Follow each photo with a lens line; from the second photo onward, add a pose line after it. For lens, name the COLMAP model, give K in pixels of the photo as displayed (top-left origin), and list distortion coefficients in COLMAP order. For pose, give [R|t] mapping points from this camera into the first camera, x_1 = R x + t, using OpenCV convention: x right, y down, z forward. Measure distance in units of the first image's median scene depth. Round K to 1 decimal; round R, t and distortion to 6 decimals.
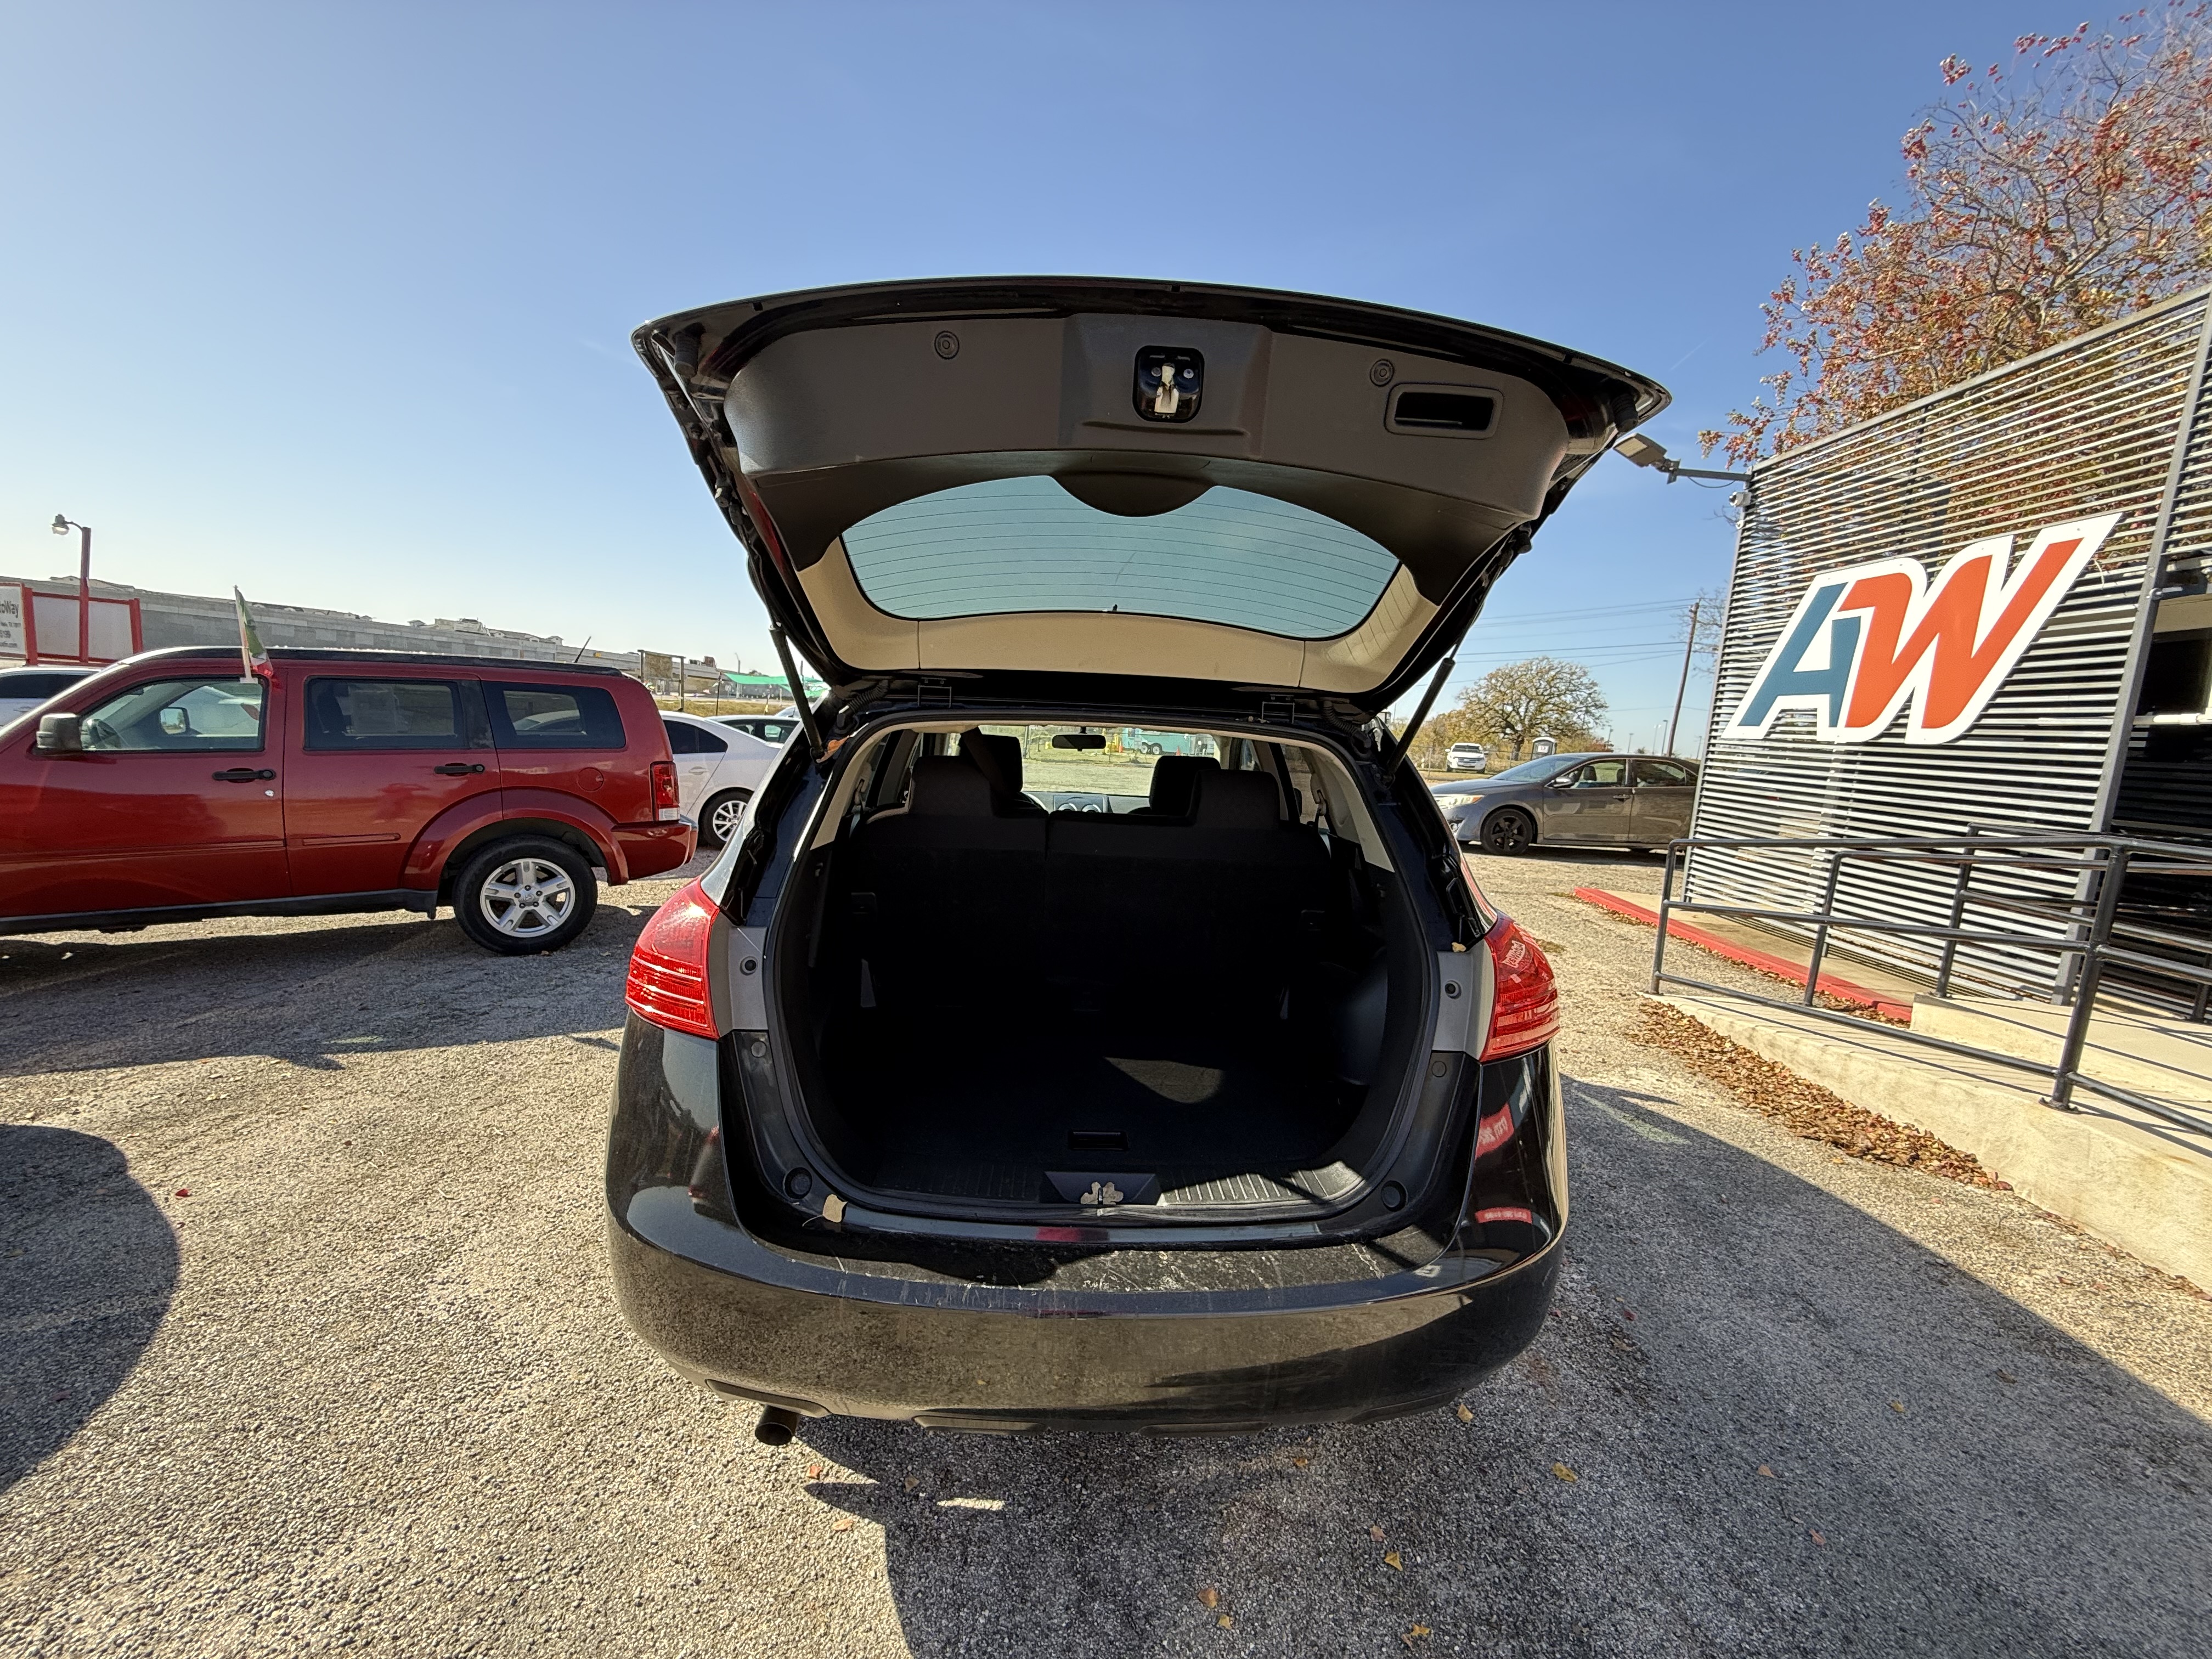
lens RADIAL K [[884.4, 0, 1107.6], [0, 884.4, 829.3], [0, 0, 1]] dist [-0.000166, -0.000434]
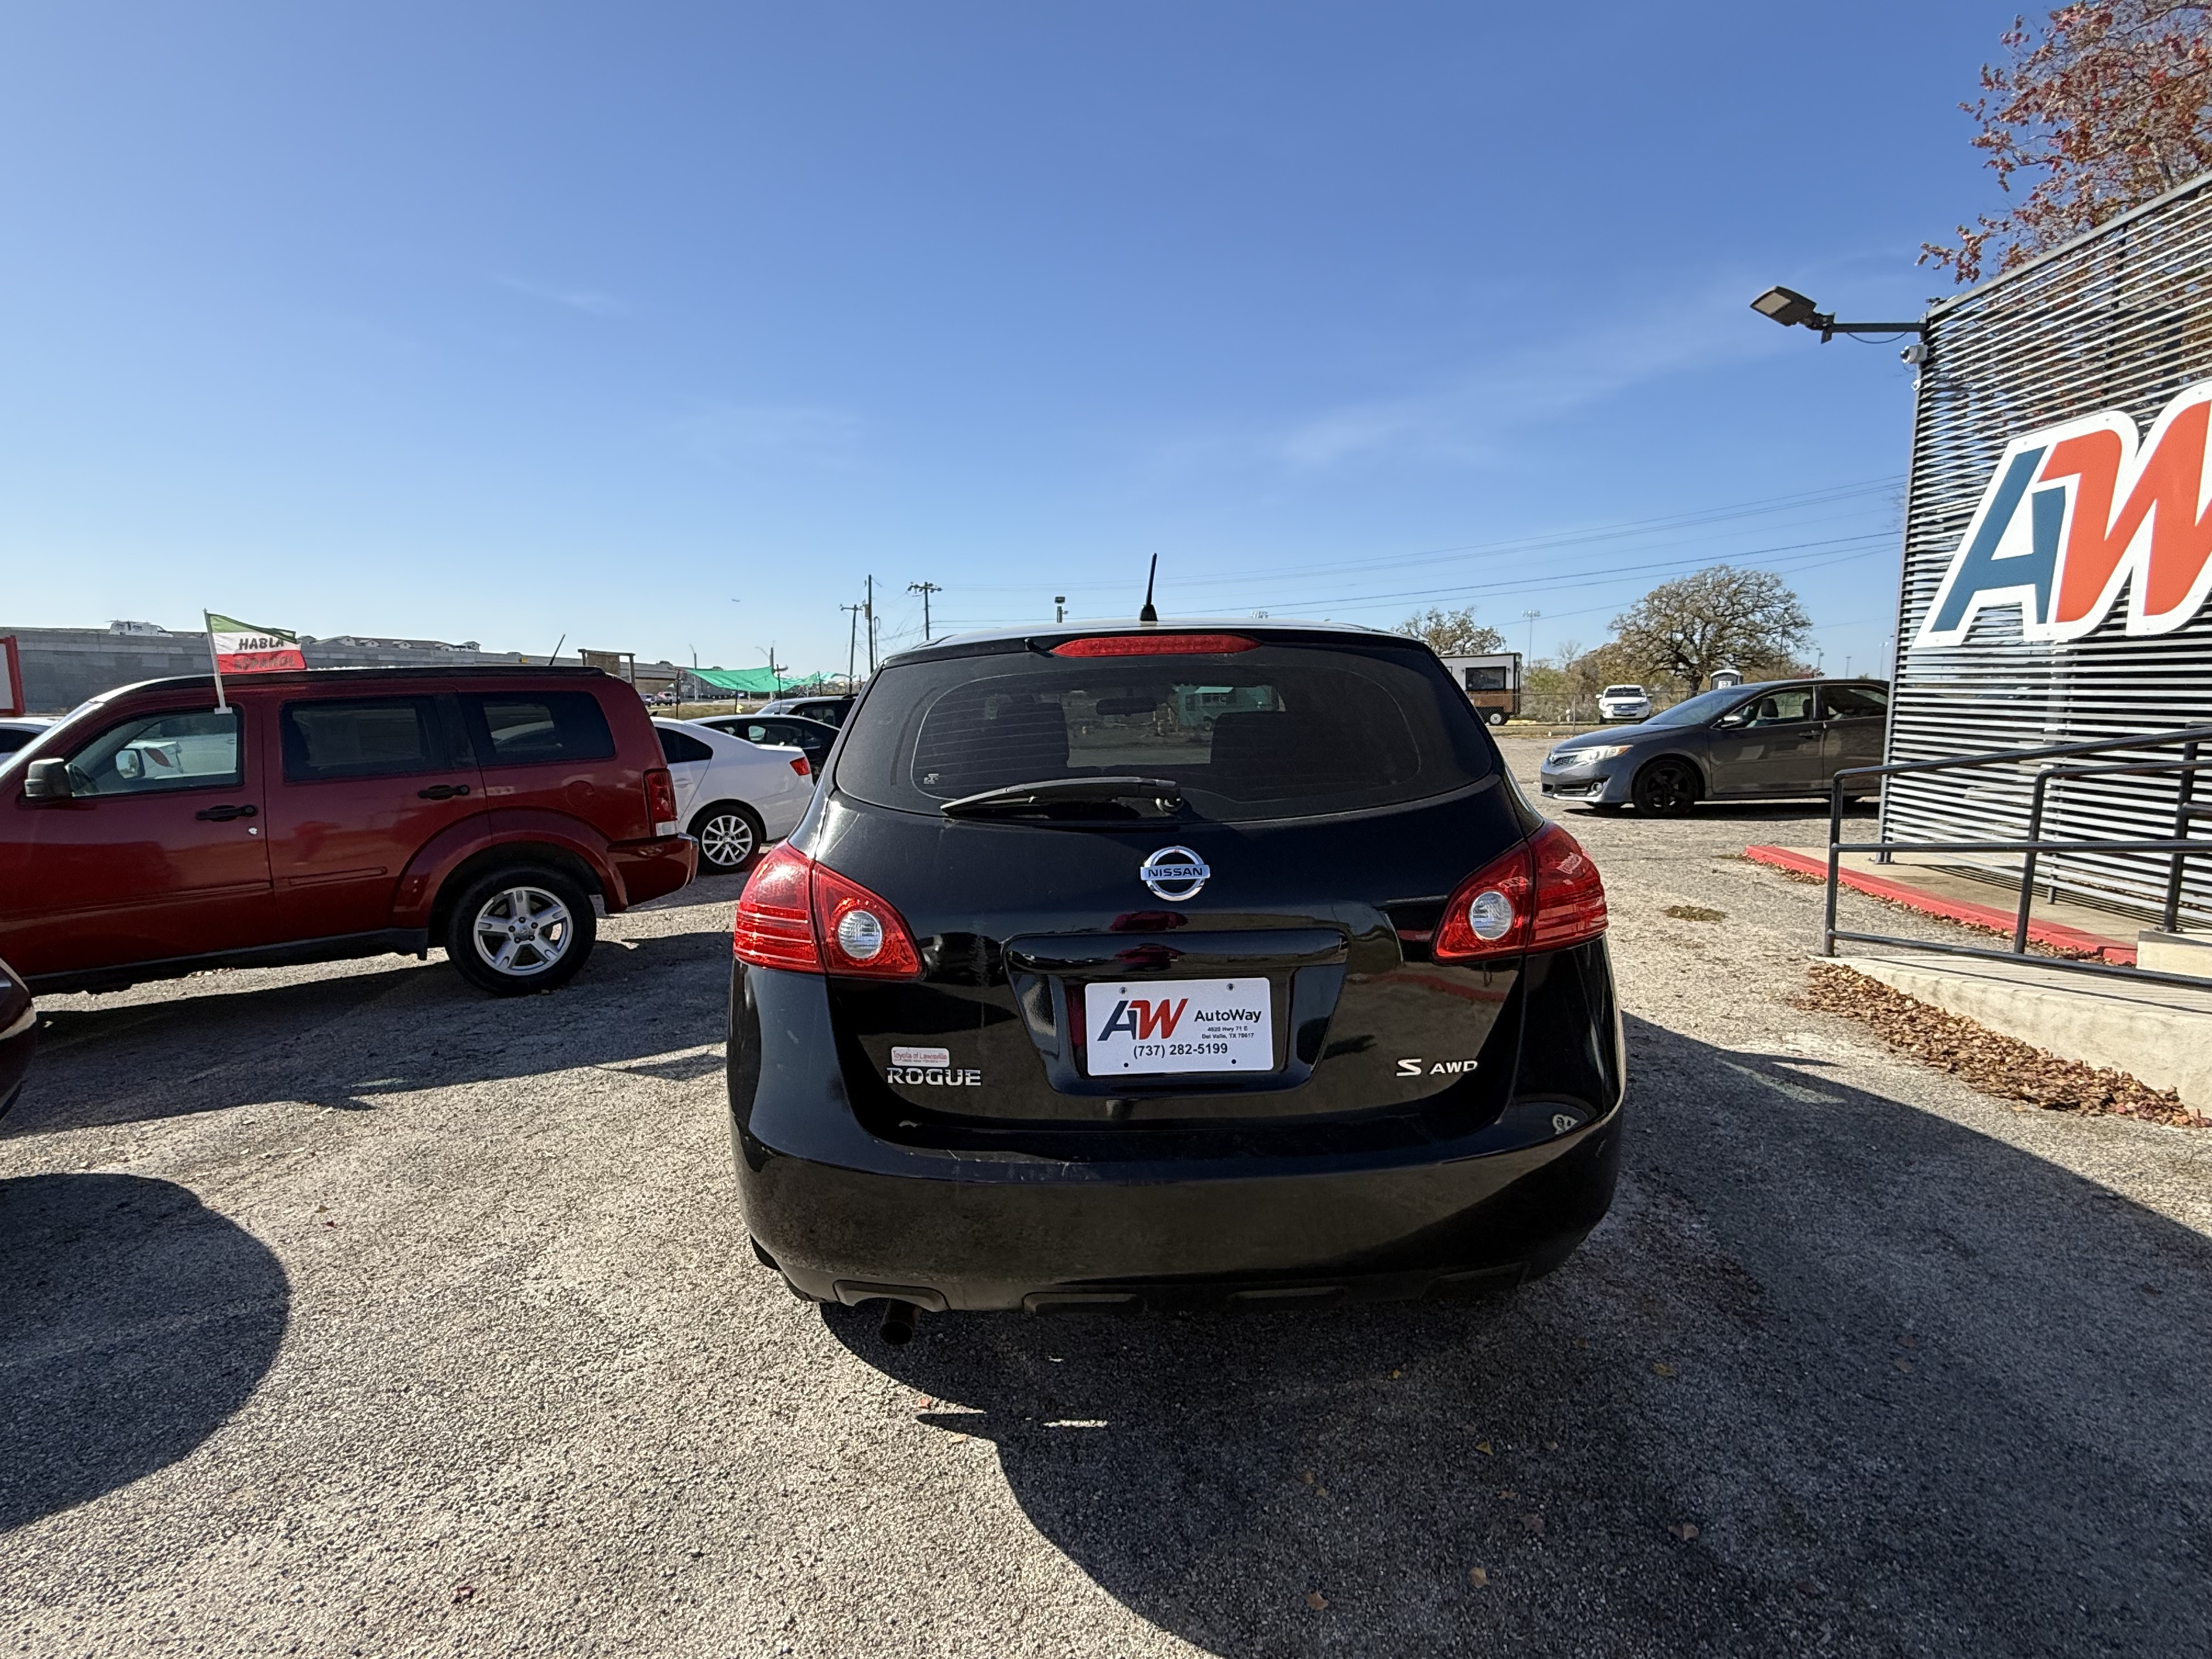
lens RADIAL K [[1128.8, 0, 1106.0], [0, 1128.8, 829.5], [0, 0, 1]] dist [0.000491, -0.001284]
pose [[0.995996, -0.070570, -0.054882, 0.001684], [0.070351, 0.997505, -0.005904, 0.033399], [0.055162, 0.002019, 0.998475, -0.152818]]
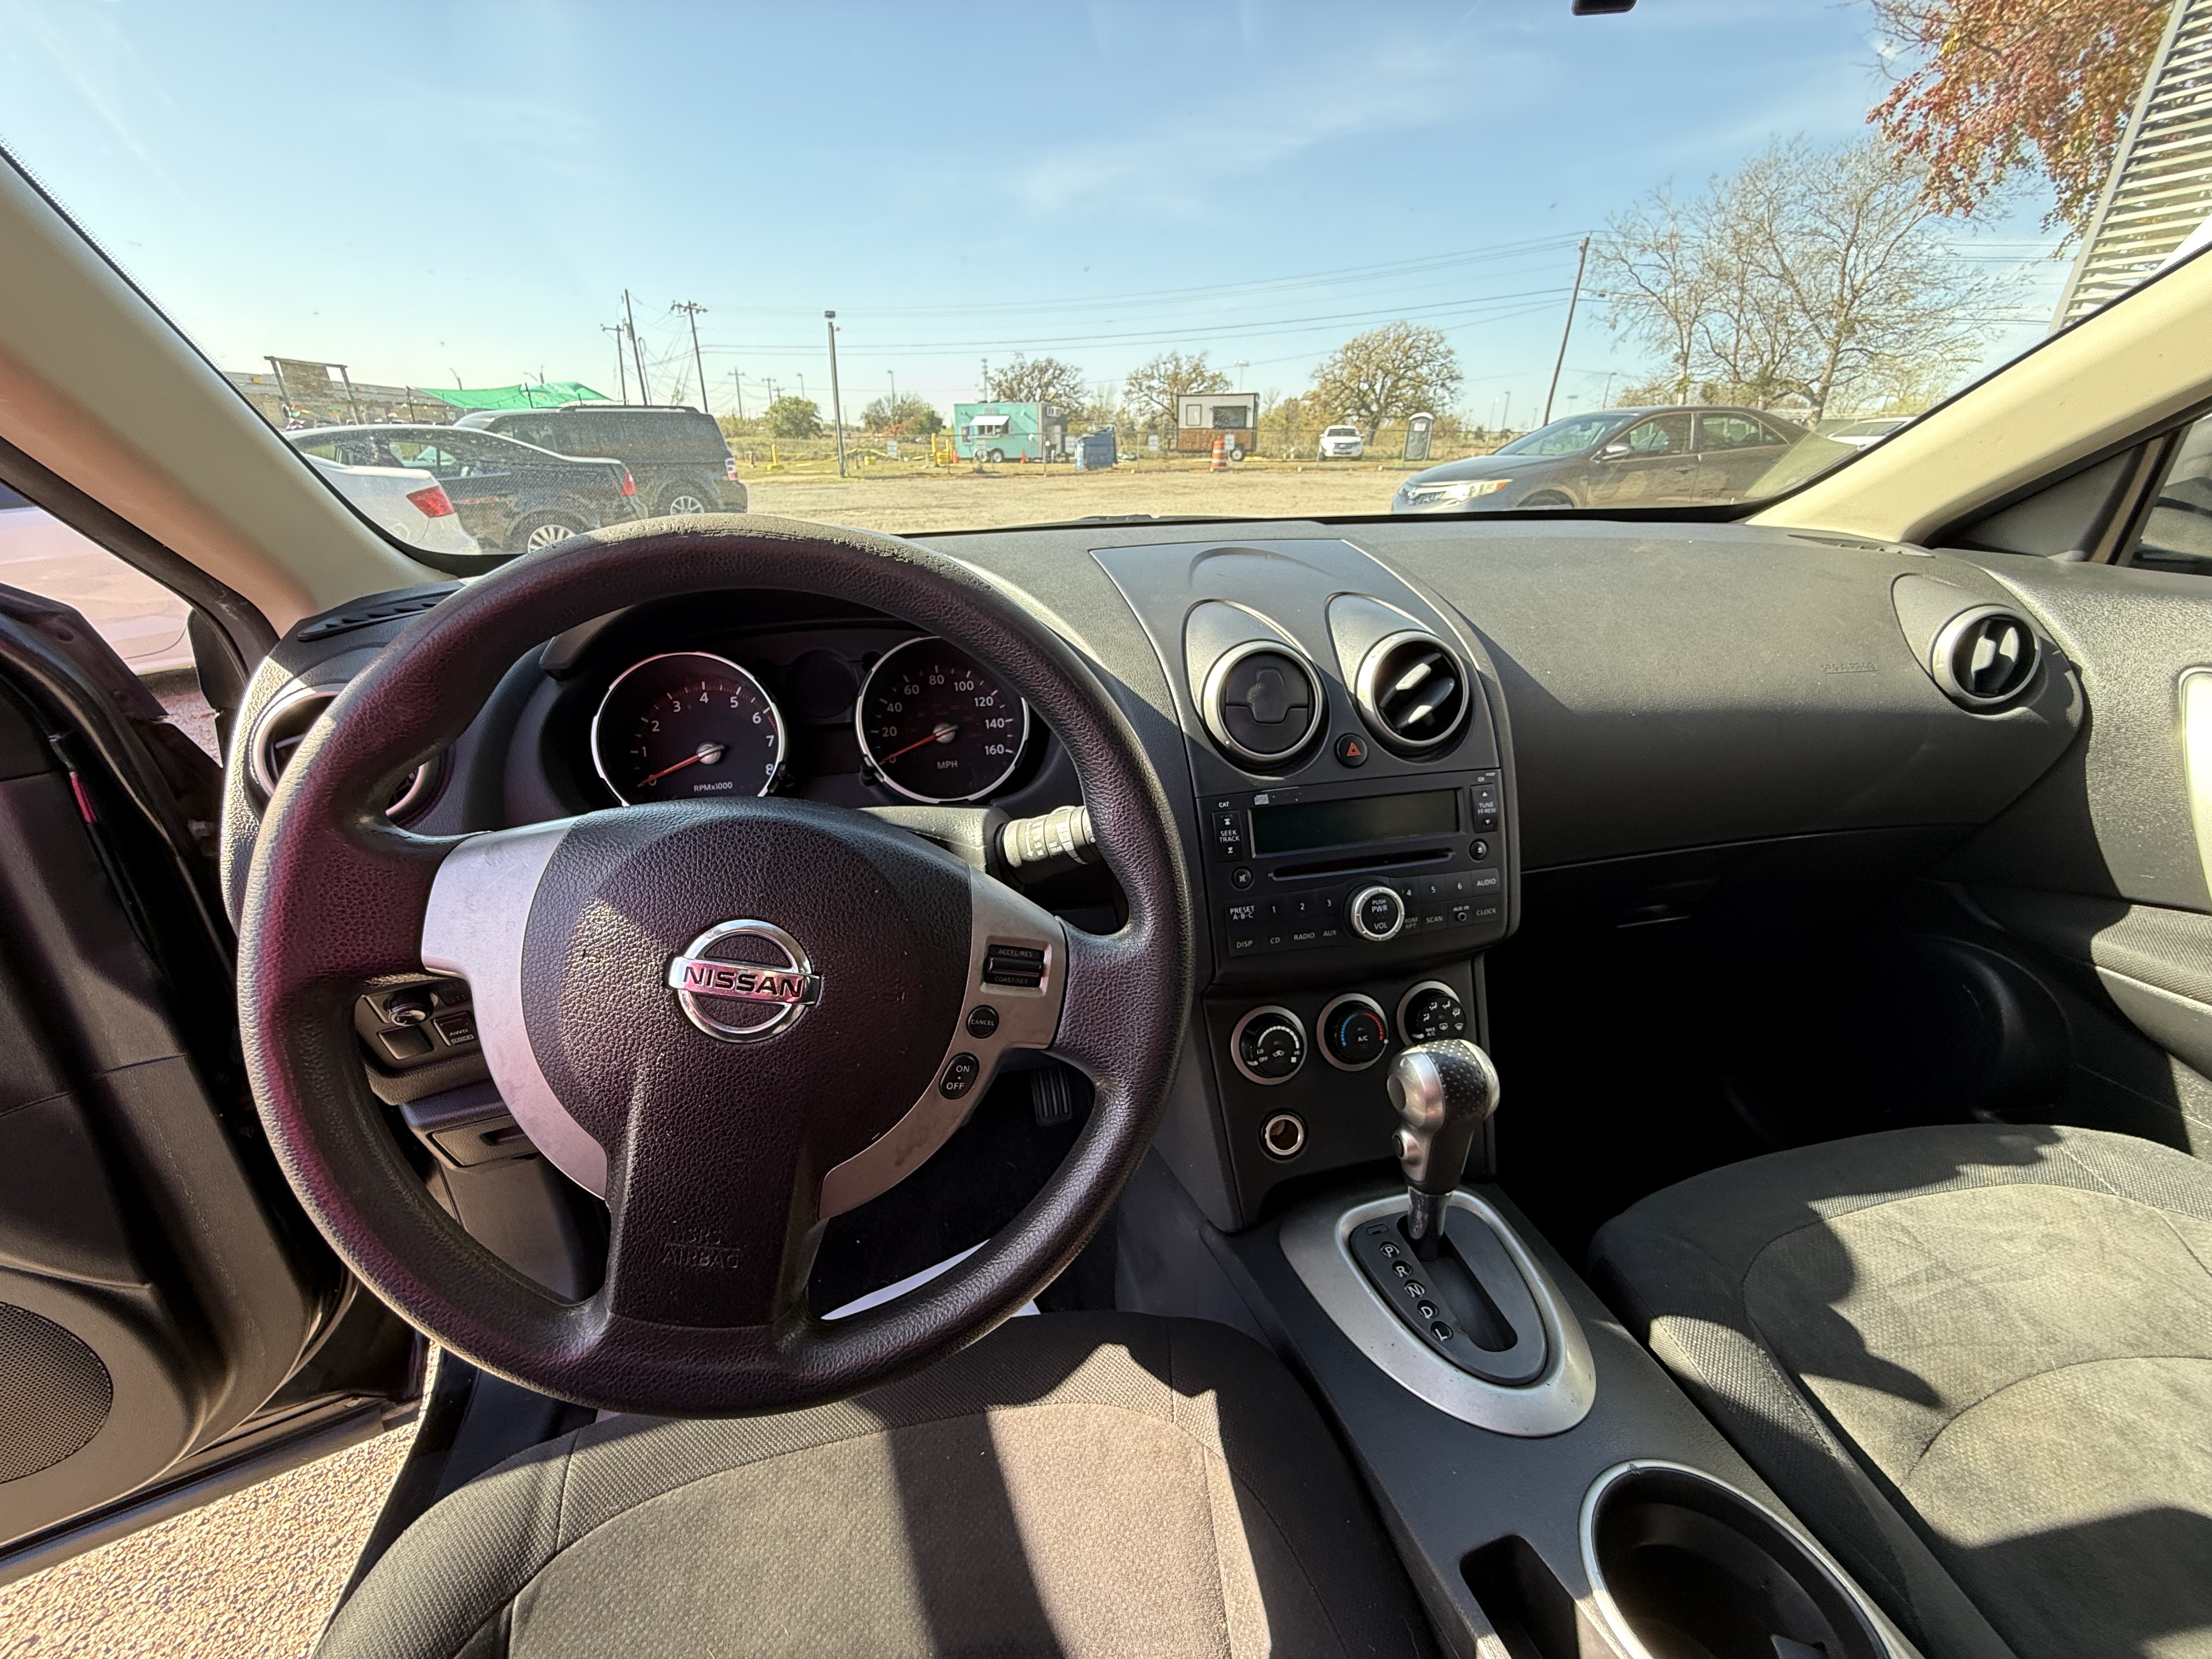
lens RADIAL K [[884.4, 0, 1107.6], [0, 884.4, 829.3], [0, 0, 1]] dist [-0.000166, -0.000434]
pose [[0.981571, -0.128248, 0.141675, -0.100657], [0.079500, 0.948209, 0.307538, -0.050508], [-0.173778, -0.290607, 0.940930, 0.962510]]
